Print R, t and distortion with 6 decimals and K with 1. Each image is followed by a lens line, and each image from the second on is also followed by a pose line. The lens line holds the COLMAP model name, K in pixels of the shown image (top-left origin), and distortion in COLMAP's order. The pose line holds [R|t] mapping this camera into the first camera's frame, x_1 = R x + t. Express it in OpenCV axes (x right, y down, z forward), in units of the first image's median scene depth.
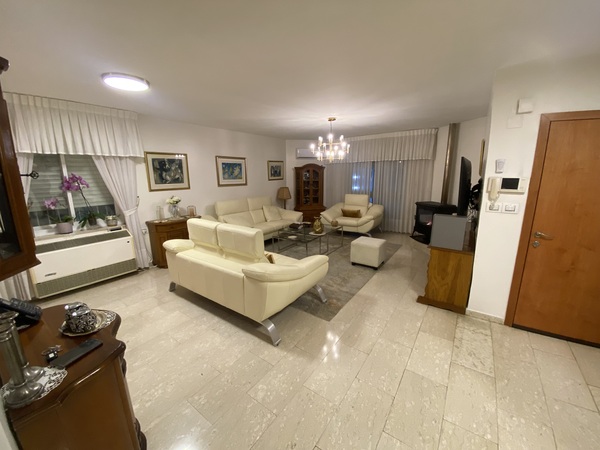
lens RADIAL K [[241.5, 0, 298.1], [0, 241.5, 223.9], [0, 0, 1]] dist [0.000606, -0.012407]
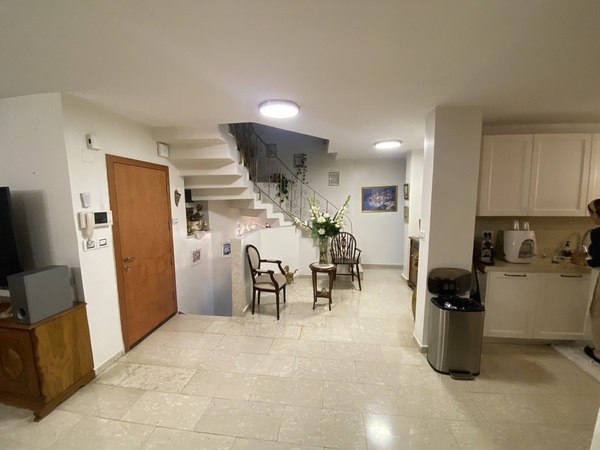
lens RADIAL K [[241.5, 0, 298.1], [0, 241.5, 223.9], [0, 0, 1]] dist [0.000606, -0.012407]
pose [[-0.470942, -0.078713, 0.878645, -0.353806], [0.198739, 0.960940, 0.192606, -0.166528], [-0.859486, 0.265327, -0.436904, 0.712266]]
